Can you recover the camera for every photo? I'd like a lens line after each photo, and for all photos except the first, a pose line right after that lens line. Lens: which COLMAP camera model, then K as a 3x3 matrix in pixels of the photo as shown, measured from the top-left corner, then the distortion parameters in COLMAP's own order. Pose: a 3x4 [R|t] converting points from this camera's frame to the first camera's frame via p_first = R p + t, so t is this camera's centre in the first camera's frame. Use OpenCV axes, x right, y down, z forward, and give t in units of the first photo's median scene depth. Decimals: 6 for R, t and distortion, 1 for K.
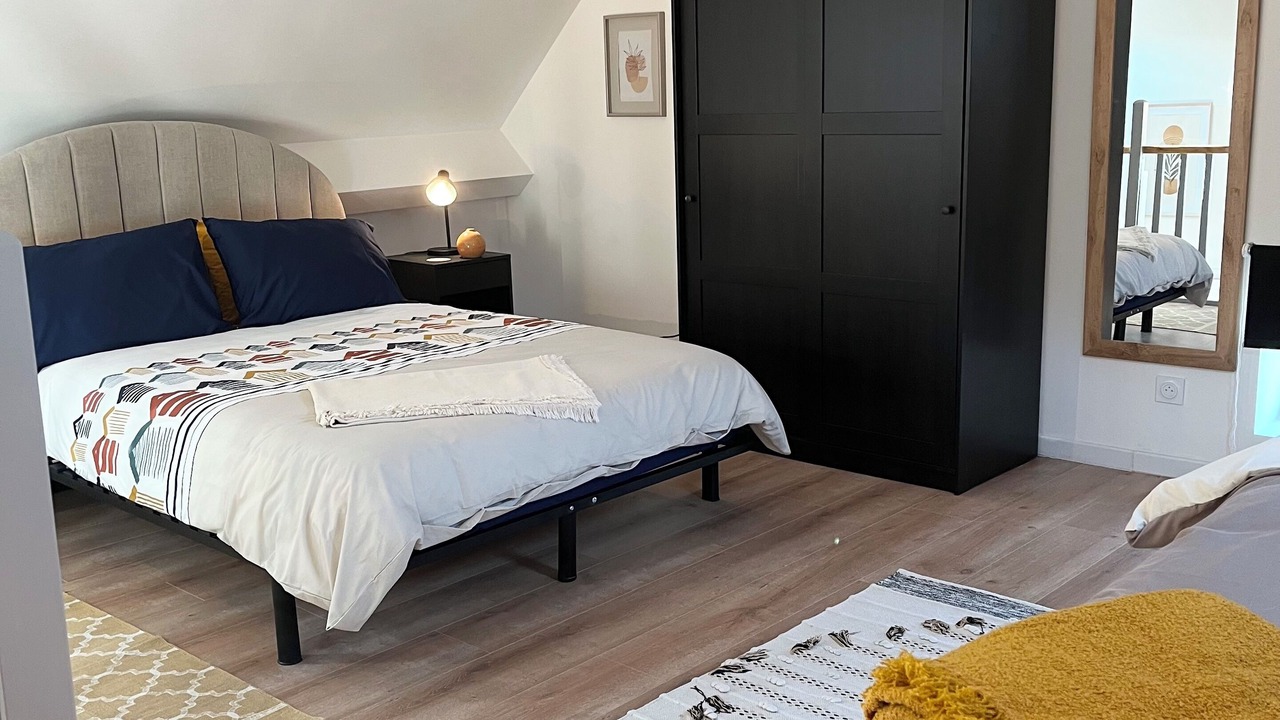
lens RADIAL K [[1275.2, 0, 640.5], [0, 1275.2, 359.9], [0, 0, 1]] dist [0.012055, 0.000000]
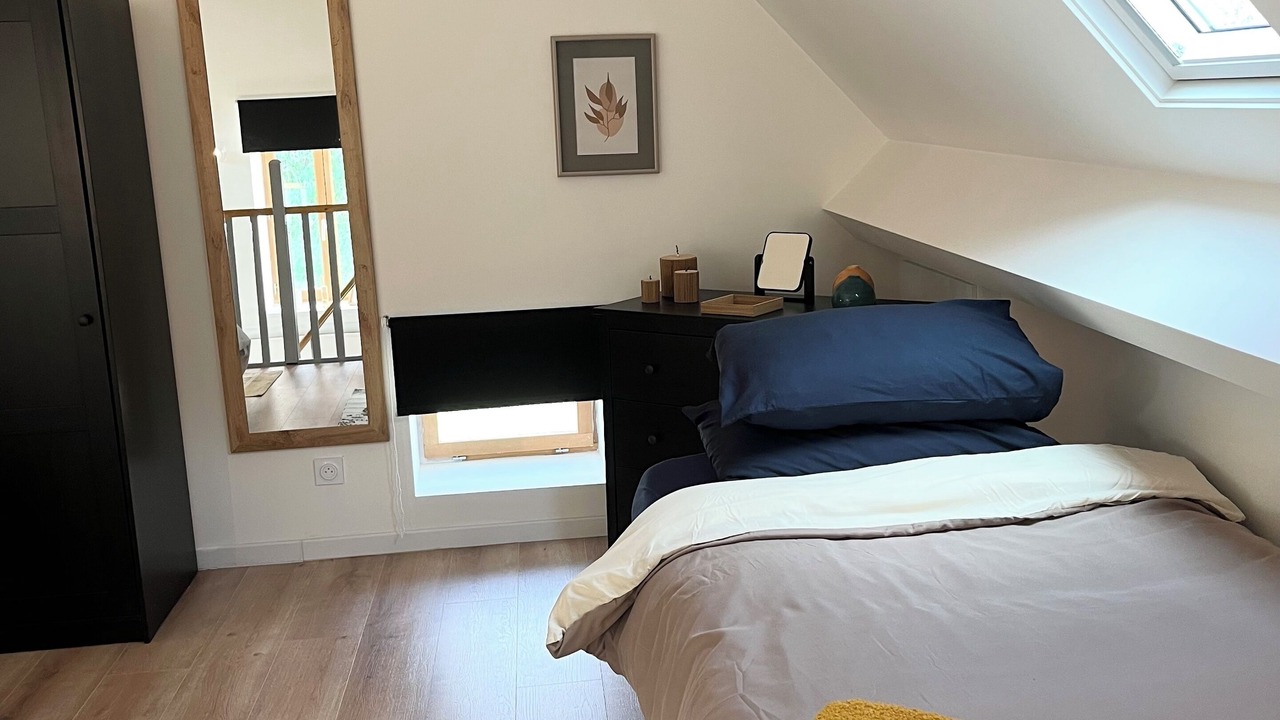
lens RADIAL K [[1275.2, 0, 642.5], [0, 1275.2, 363.2], [0, 0, 1]] dist [0.012055, 0.000000]
pose [[0.650207, -0.147552, 0.745291, -0.152708], [0.172411, 0.984024, 0.044401, -0.061751], [-0.739936, 0.099626, 0.665259, 0.161779]]
